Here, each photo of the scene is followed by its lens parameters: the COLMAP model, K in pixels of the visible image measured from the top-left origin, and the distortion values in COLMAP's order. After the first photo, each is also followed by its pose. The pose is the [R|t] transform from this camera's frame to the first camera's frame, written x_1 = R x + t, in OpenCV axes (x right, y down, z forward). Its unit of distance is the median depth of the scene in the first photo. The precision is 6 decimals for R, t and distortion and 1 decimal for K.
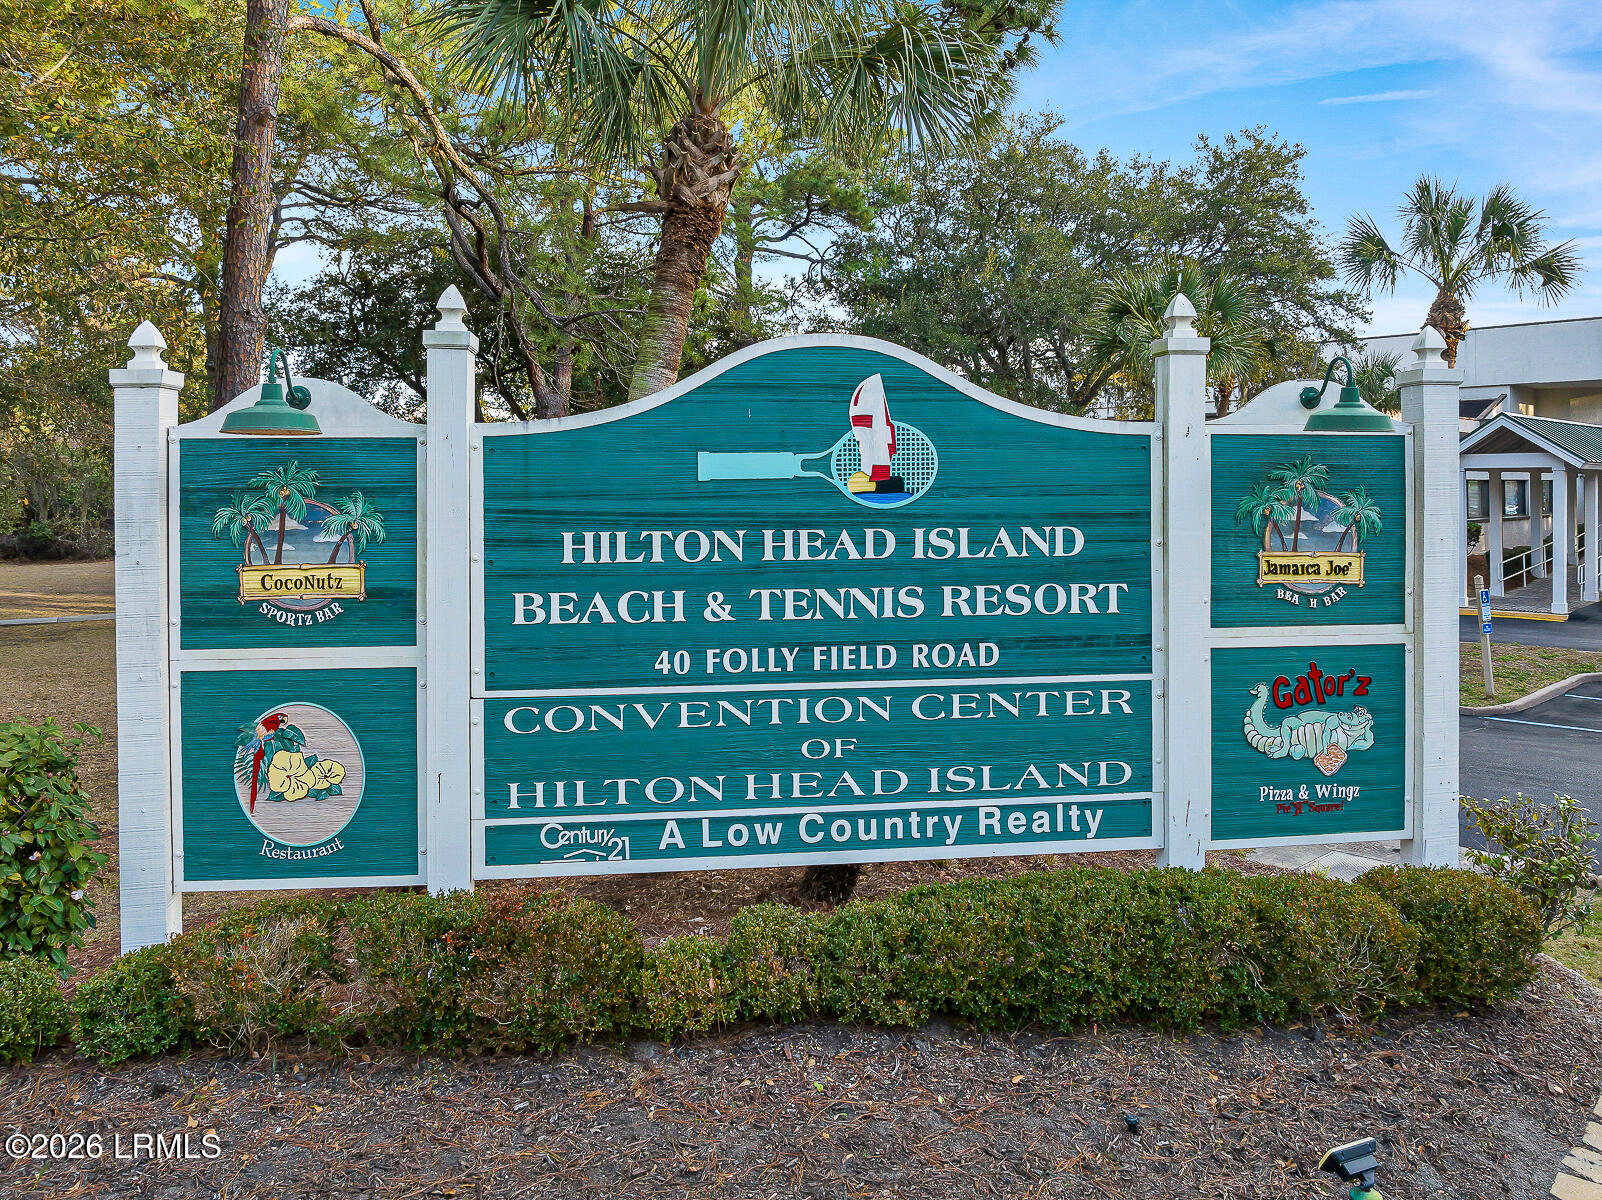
lens RADIAL K [[1118.3, 0, 781.1], [0, 1118.3, 573.1], [0, 0, 1]] dist [-0.003731, -0.046456]
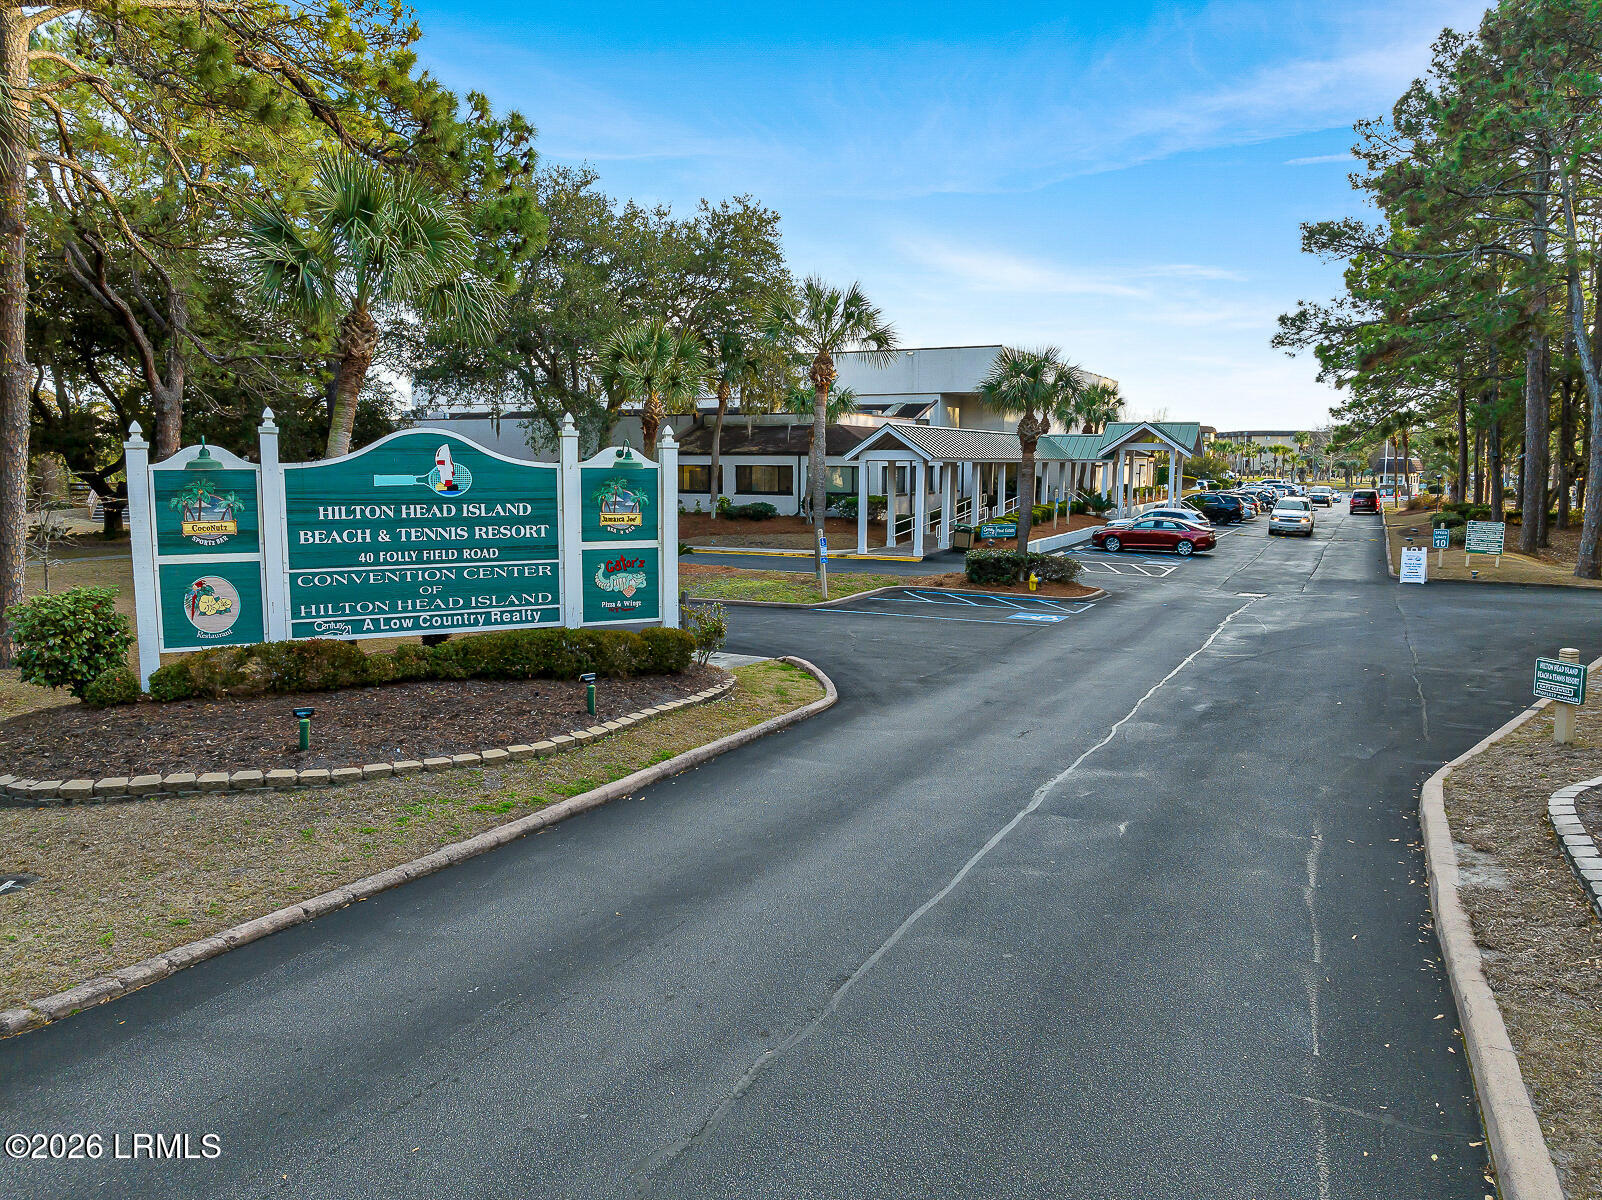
lens RADIAL K [[1118.3, 0, 781.1], [0, 1118.3, 573.1], [0, 0, 1]] dist [-0.003731, -0.046456]
pose [[0.932411, -0.027268, 0.360368, -0.130433], [0.018639, 0.999451, 0.027400, 0.061311], [-0.360917, -0.018831, 0.932408, -1.679990]]
